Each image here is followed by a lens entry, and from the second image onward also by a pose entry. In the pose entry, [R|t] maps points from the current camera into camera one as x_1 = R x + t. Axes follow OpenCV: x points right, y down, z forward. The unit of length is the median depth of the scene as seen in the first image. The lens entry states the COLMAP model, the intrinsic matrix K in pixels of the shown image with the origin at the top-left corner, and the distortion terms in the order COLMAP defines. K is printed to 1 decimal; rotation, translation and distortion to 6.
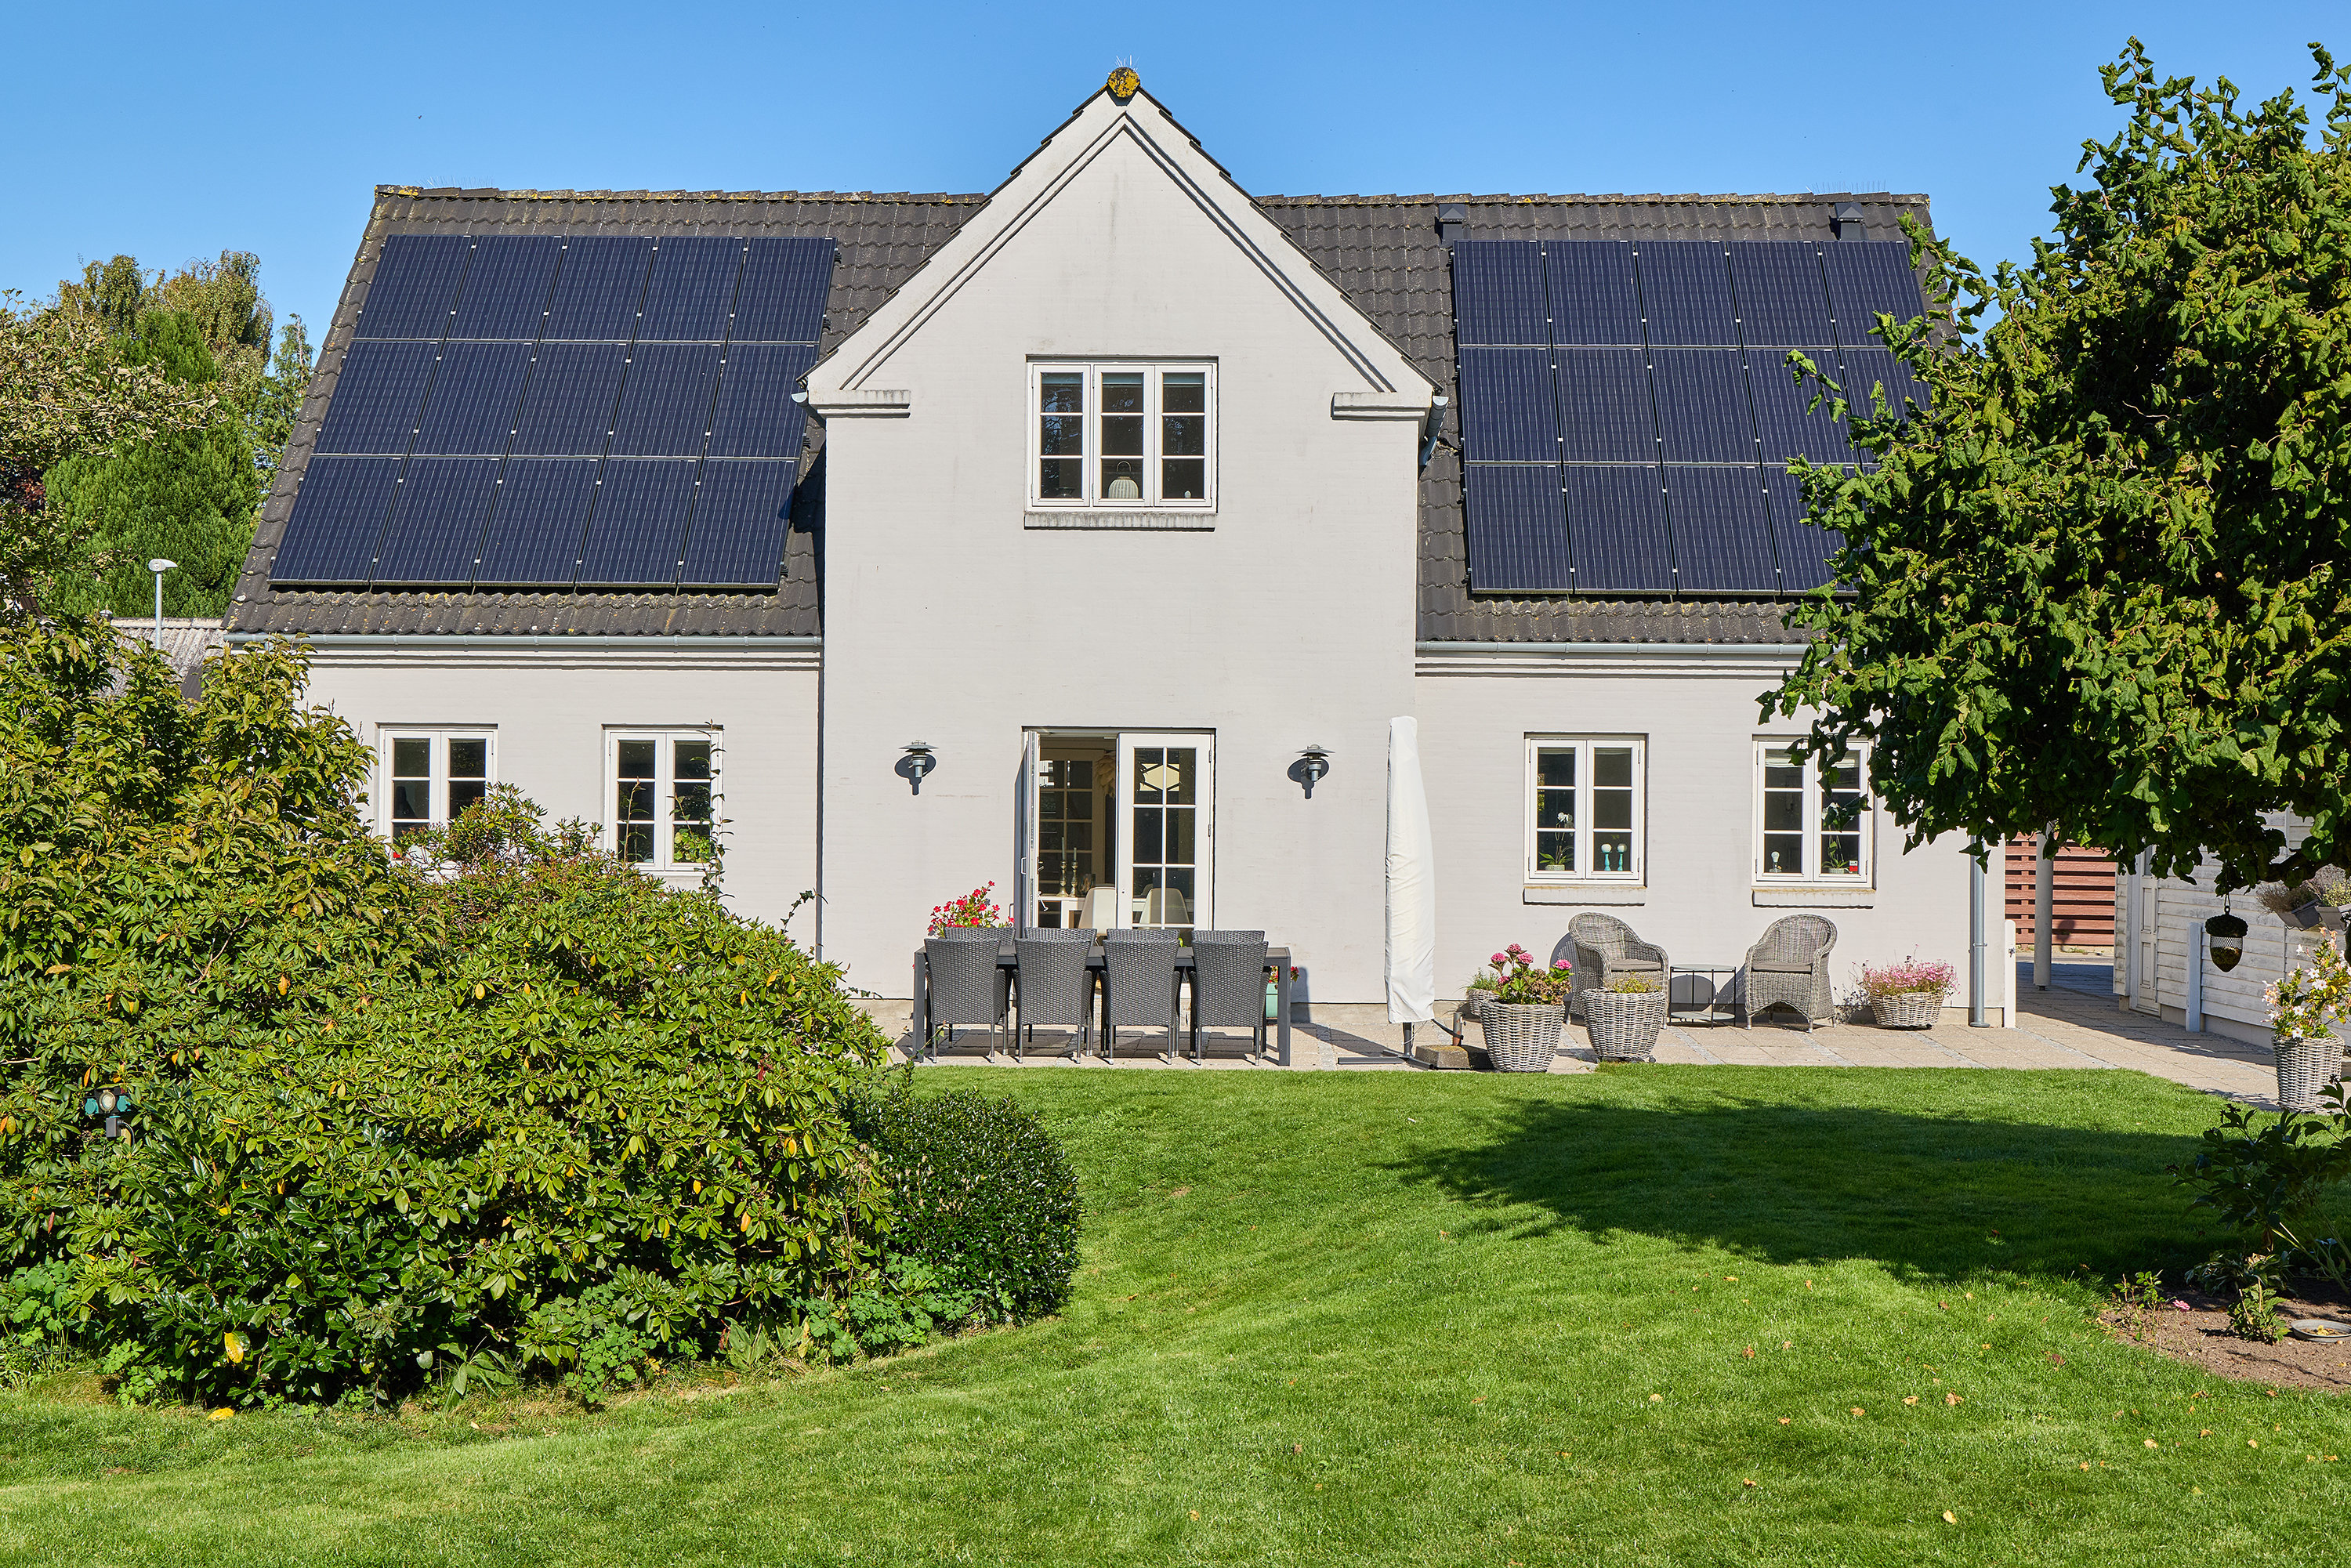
lens RADIAL K [[3160.4, 0, 1174.0], [0, 3160.4, 790.9], [0, 0, 1]] dist [0.017696, 0.000000]
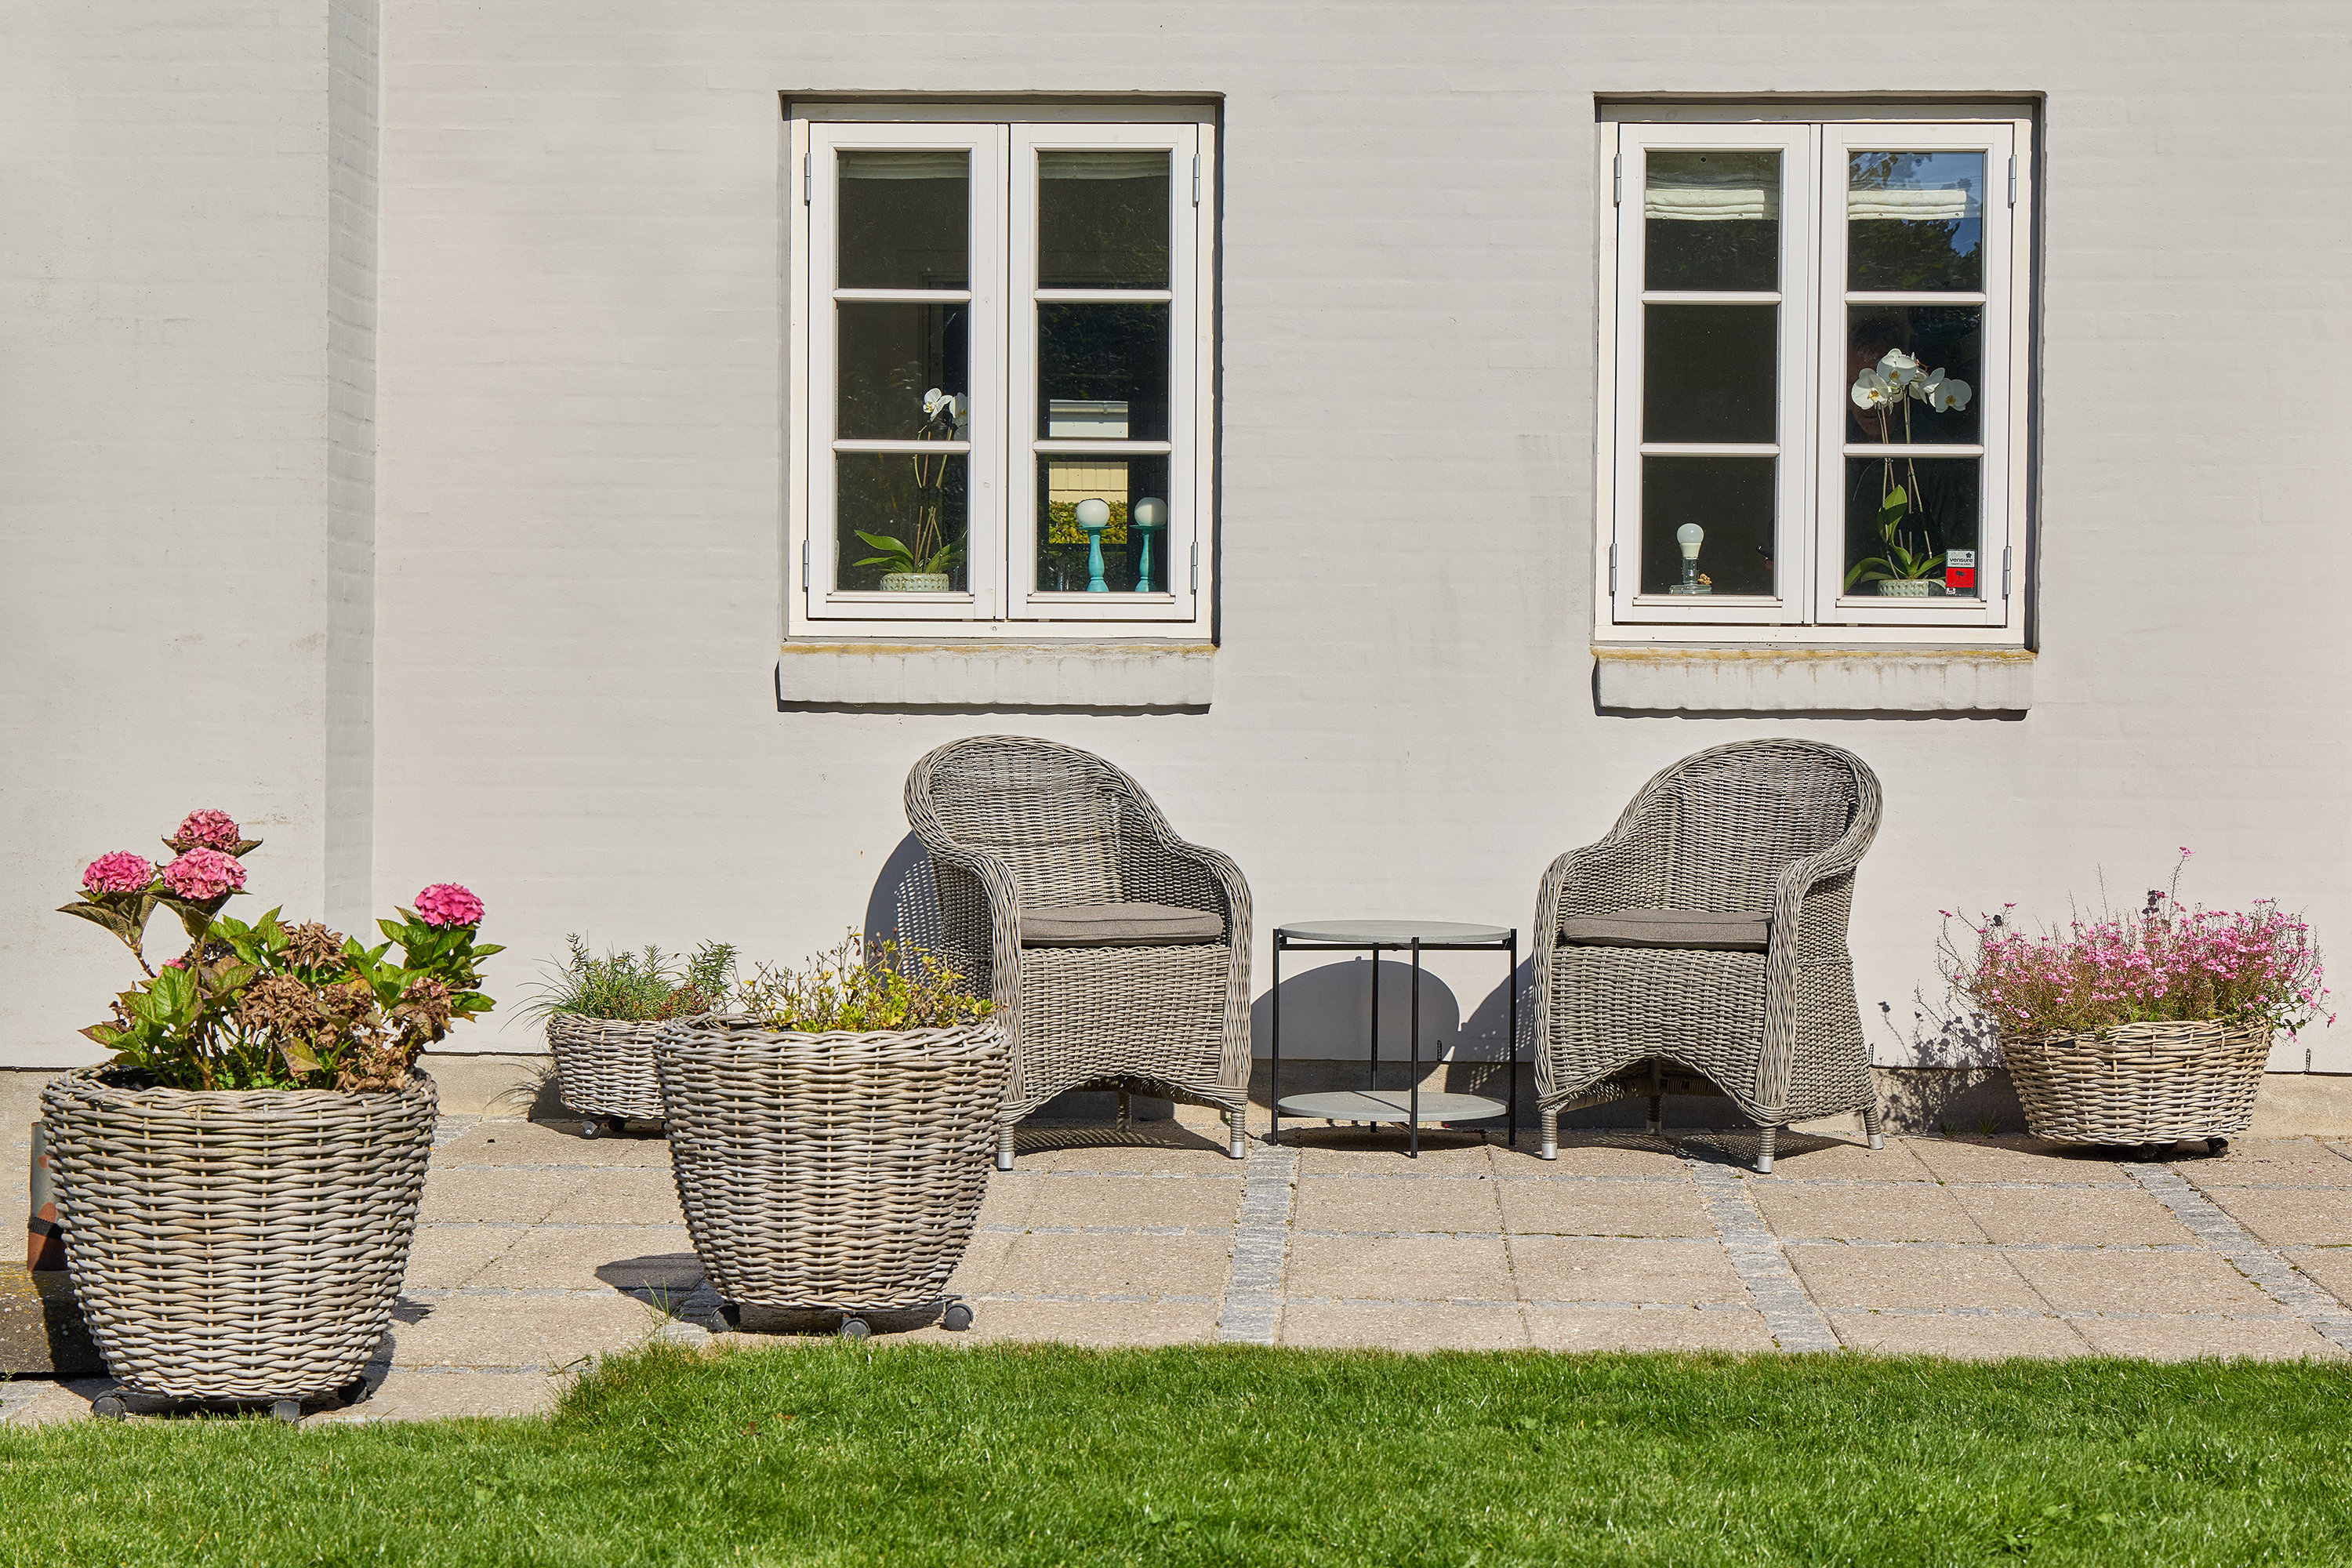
lens RADIAL K [[5267.7, 0, 1178.1], [0, 5267.7, 784.5], [0, 0, 1]] dist [0.099994, 0.000000]
pose [[0.999941, -0.003591, -0.010214, 0.152459], [0.003808, 0.999766, 0.021299, 0.033087], [0.010135, -0.021336, 0.999721, 0.539464]]
